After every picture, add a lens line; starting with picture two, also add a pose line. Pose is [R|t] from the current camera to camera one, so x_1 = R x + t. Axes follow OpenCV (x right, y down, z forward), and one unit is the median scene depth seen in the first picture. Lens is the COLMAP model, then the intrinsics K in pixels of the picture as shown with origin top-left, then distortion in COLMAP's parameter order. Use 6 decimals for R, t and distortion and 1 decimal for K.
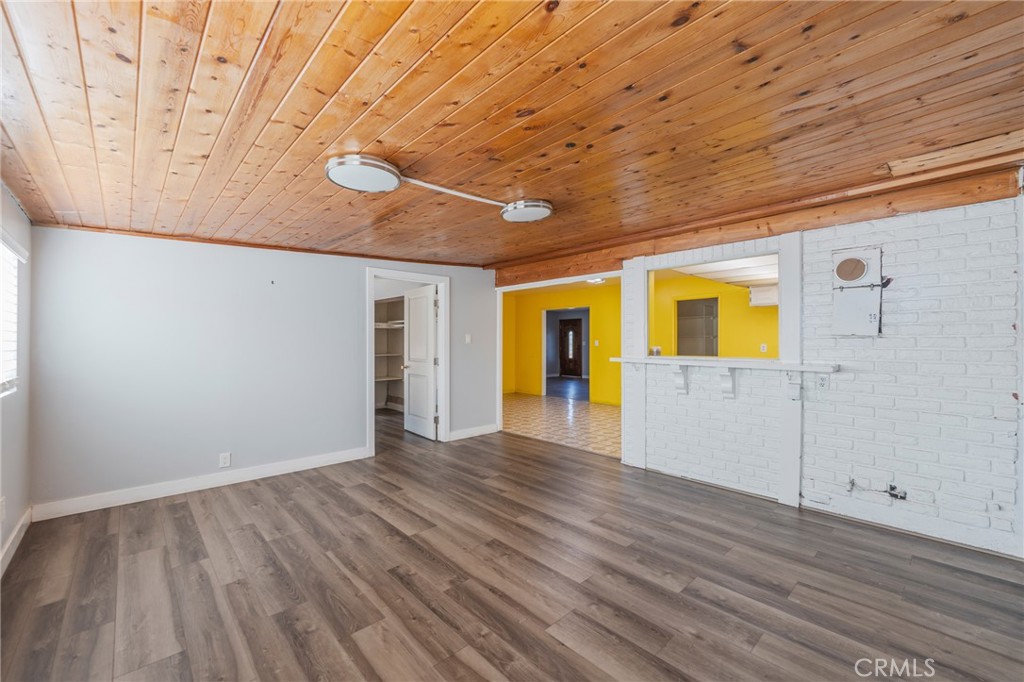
lens RADIAL K [[415.8, 0, 510.2], [0, 415.8, 341.8], [0, 0, 1]] dist [-0.001768, -0.000633]
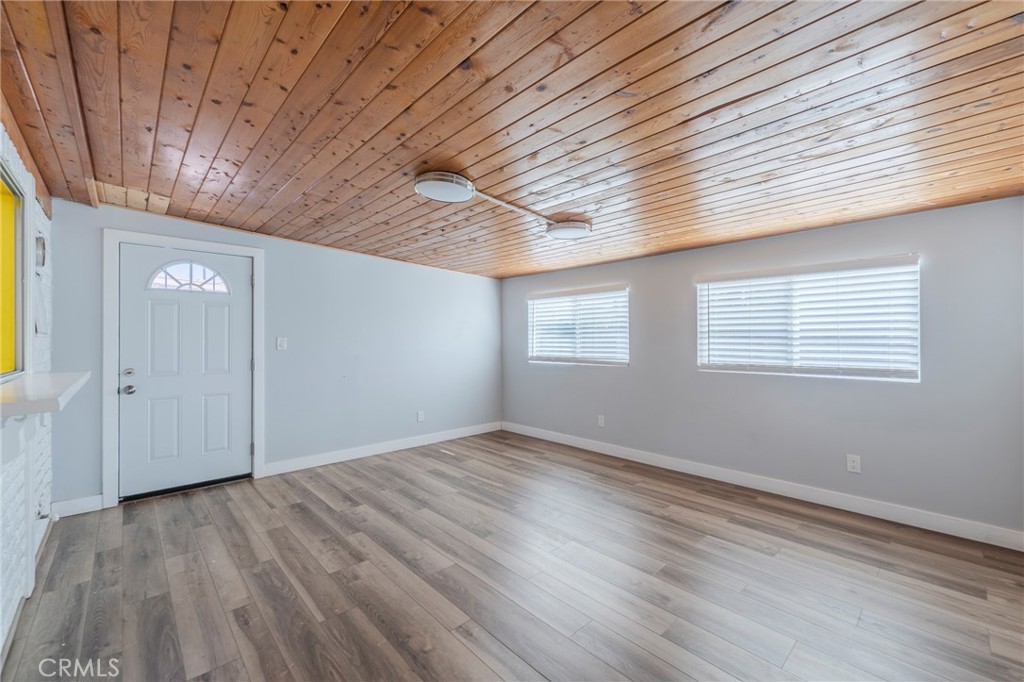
lens RADIAL K [[415.8, 0, 506.2], [0, 415.8, 338.6], [0, 0, 1]] dist [-0.001768, -0.000633]
pose [[-0.999950, 0.004618, 0.008818, -0.116146], [0.004580, 0.999980, -0.004285, 0.001502], [-0.008837, -0.004244, -0.999952, 2.259892]]
